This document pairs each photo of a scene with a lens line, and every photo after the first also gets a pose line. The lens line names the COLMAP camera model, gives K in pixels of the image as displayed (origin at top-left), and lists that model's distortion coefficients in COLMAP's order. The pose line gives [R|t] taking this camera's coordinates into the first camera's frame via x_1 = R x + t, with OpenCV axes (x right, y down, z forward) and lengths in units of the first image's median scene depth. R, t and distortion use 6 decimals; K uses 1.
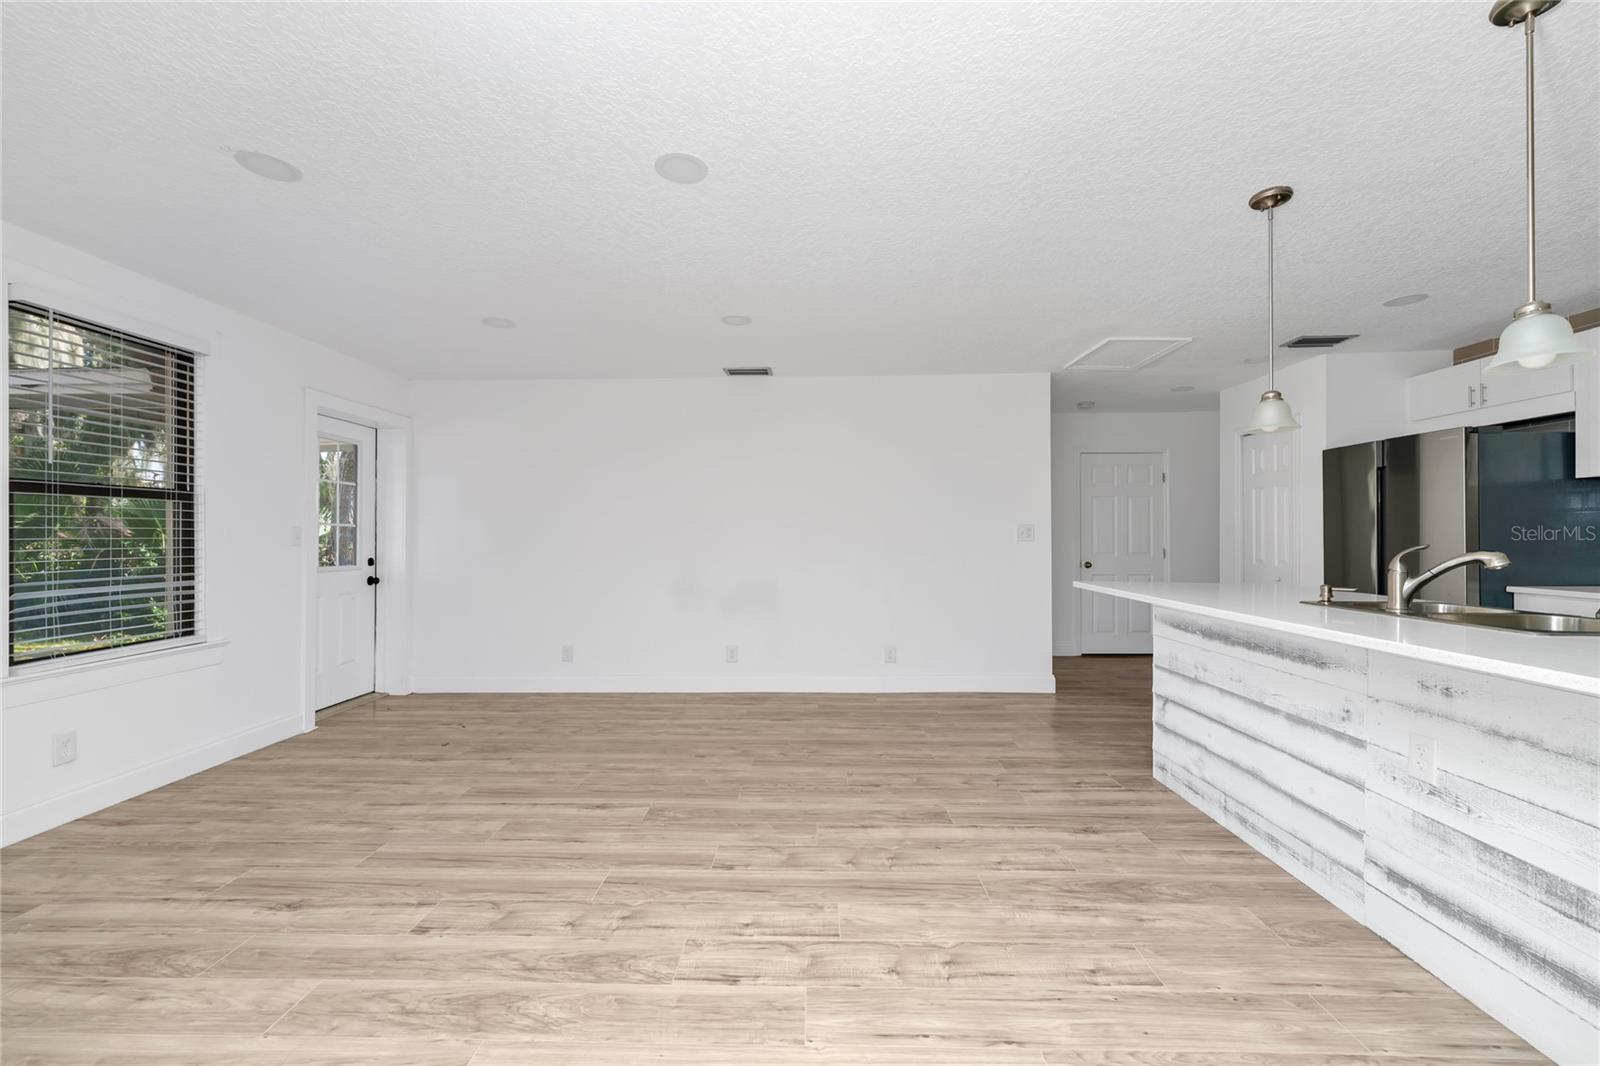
lens RADIAL K [[631.1, 0, 838.4], [0, 631.1, 535.1], [0, 0, 1]] dist [-0.001036, 0.000089]
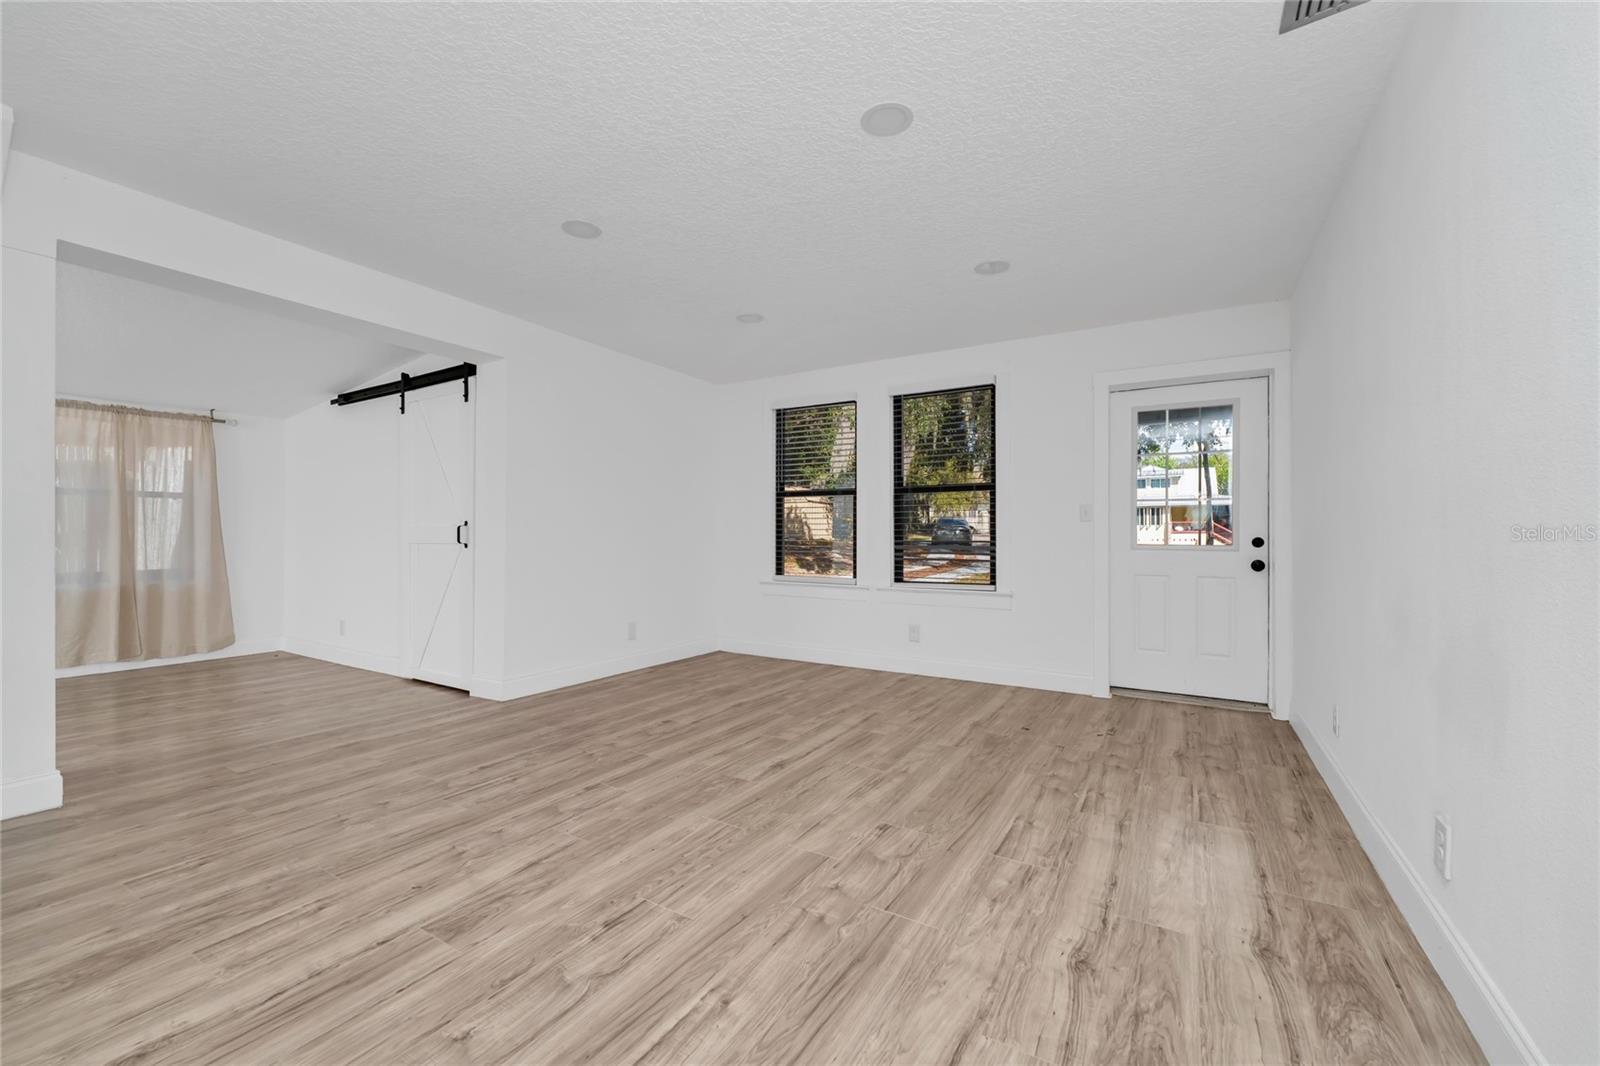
lens RADIAL K [[678.3, 0, 800.0], [0, 678.3, 533.0], [0, 0, 1]] dist [-0.002699, -0.000305]
pose [[-0.560362, -0.008220, -0.828207, 0.614171], [-0.000399, 0.999953, -0.009655, 0.074765], [0.828247, -0.005080, -0.560340, 1.949932]]
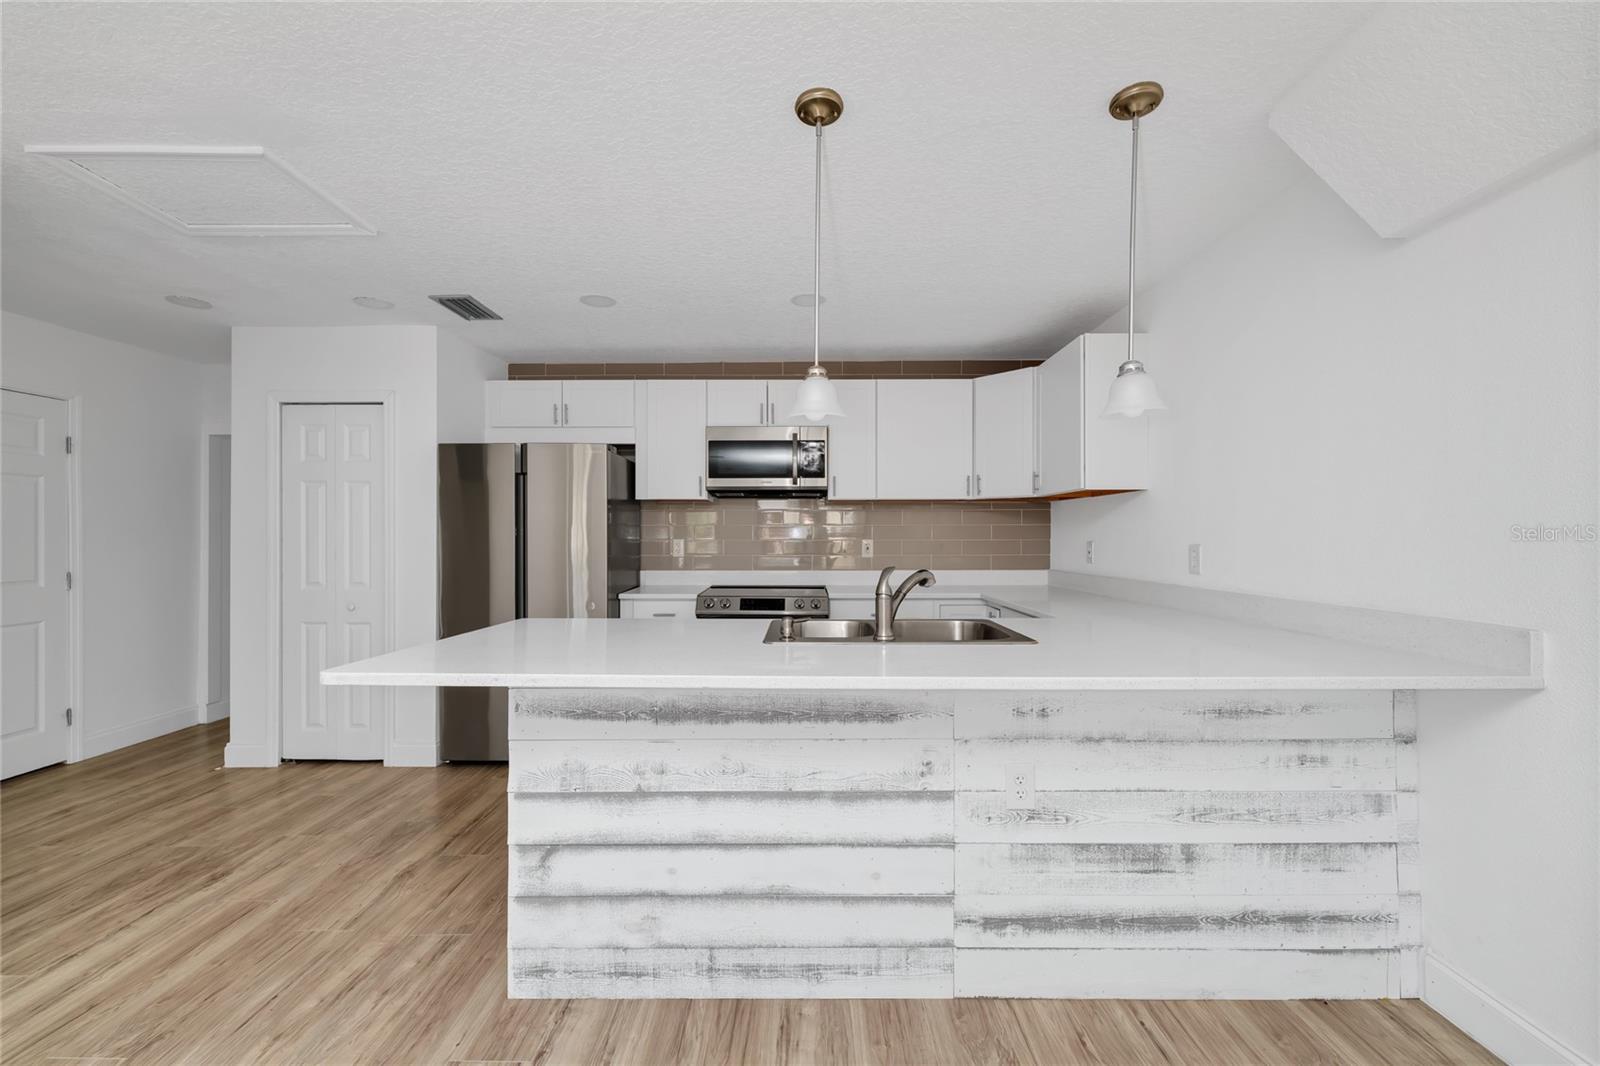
lens RADIAL K [[640.2, 0, 793.9], [0, 640.2, 538.8], [0, 0, 1]] dist [-0.001600, -0.000142]
pose [[0.045155, -0.002220, 0.998978, -0.066924], [0.001424, 0.999997, 0.002158, -0.027284], [-0.998979, 0.001325, 0.045158, 1.019517]]
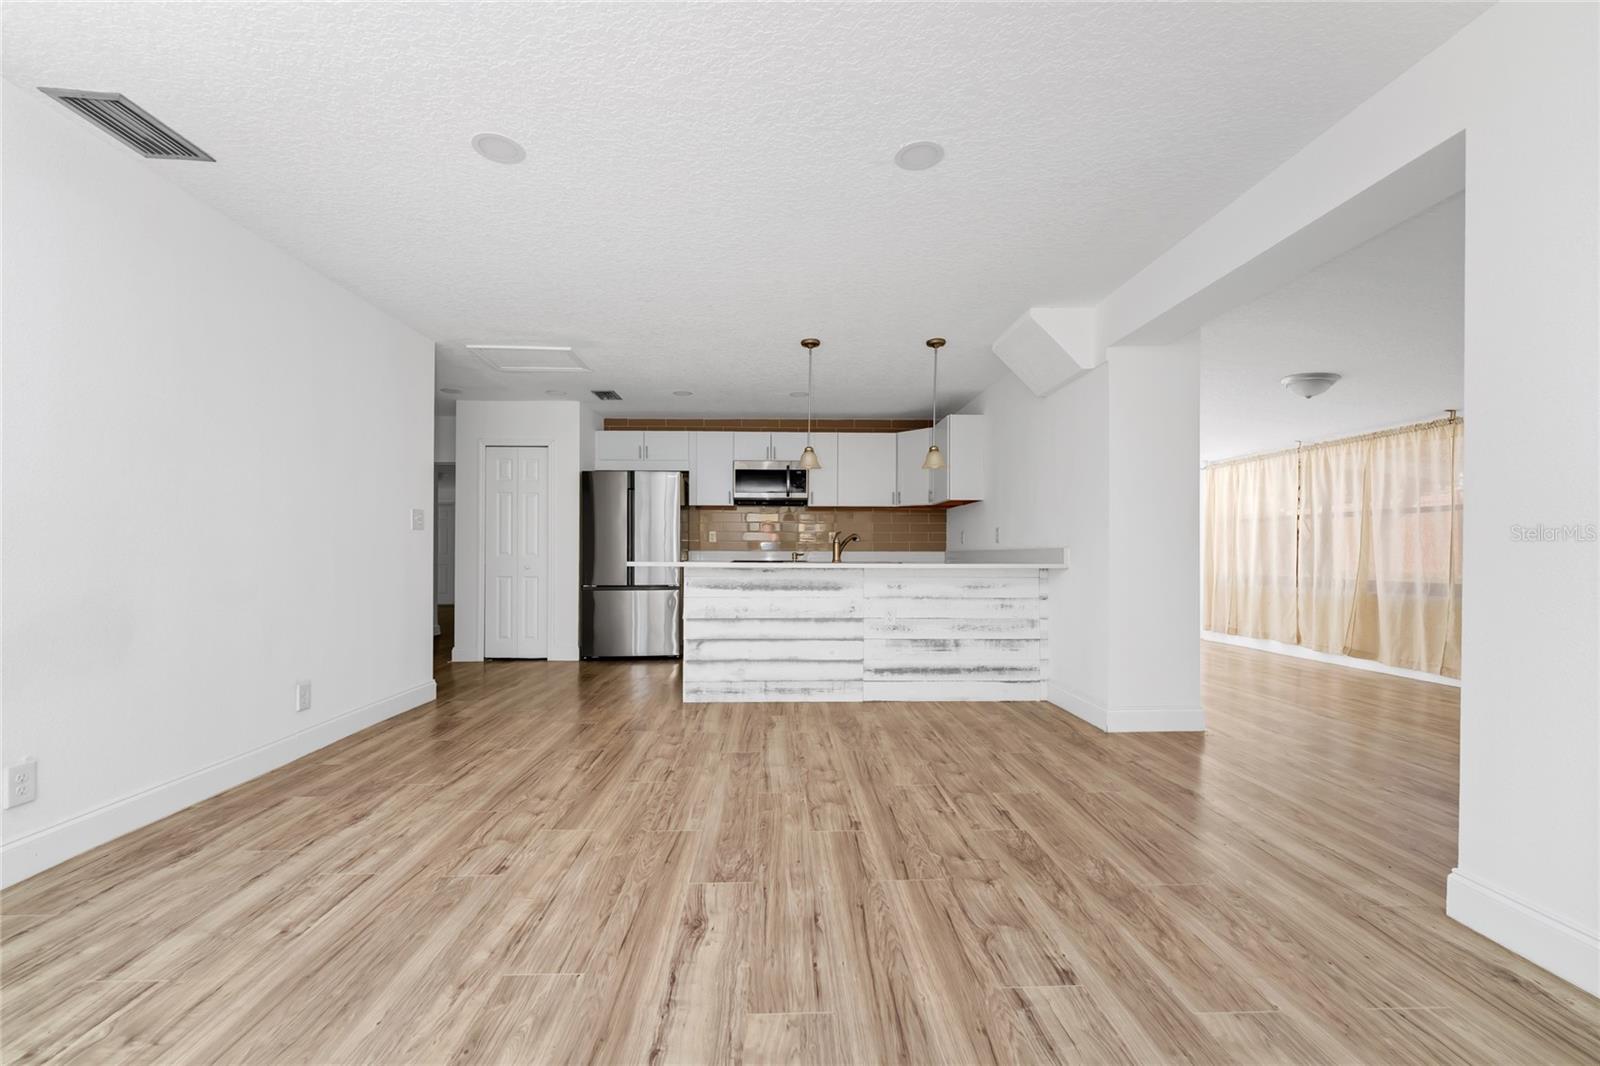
lens RADIAL K [[613.0, 0, 776.0], [0, 613.0, 553.1], [0, 0, 1]] dist [-0.000600, -0.000041]
pose [[0.028995, -0.003261, 0.999574, -1.145934], [-0.004099, 0.999986, 0.003381, 0.079043], [-0.999571, -0.004195, 0.028982, 1.072730]]
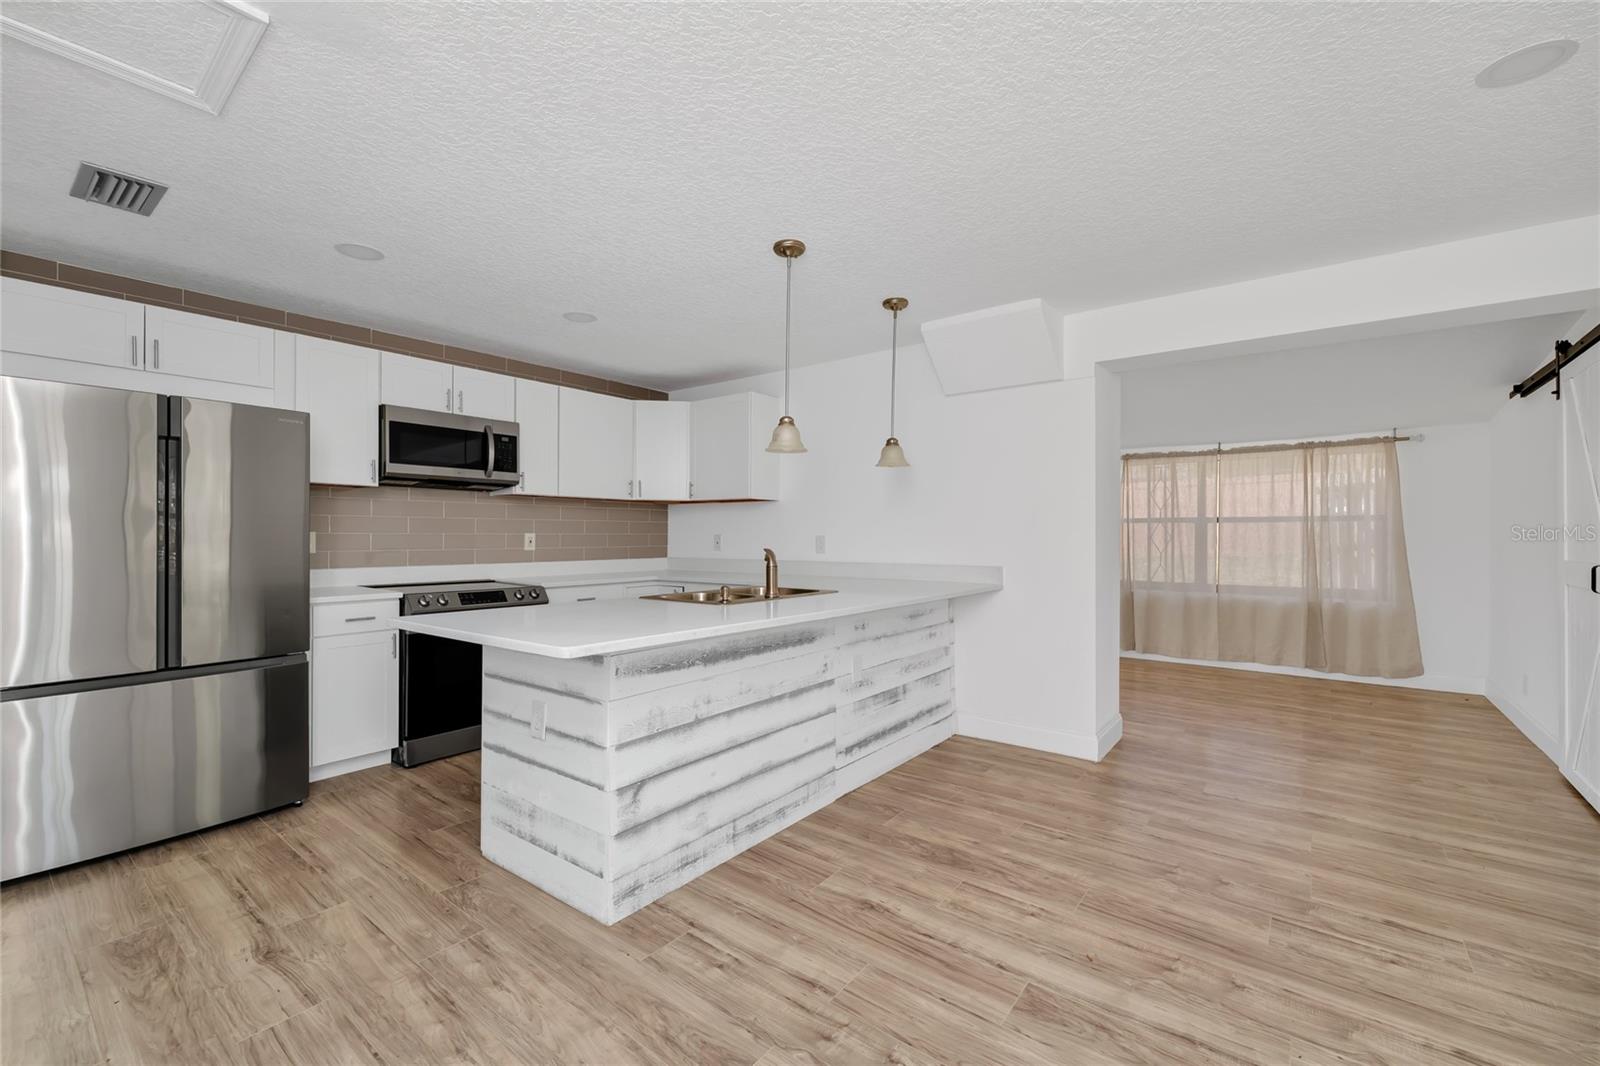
lens RADIAL K [[639.4, 0, 786.0], [0, 639.4, 534.3], [0, 0, 1]] dist [-0.001907, -0.000157]
pose [[-0.744254, -0.000227, 0.667897, -0.087850], [-0.001147, 0.999999, -0.000938, -0.014643], [-0.667896, -0.001465, -0.744253, 1.913008]]
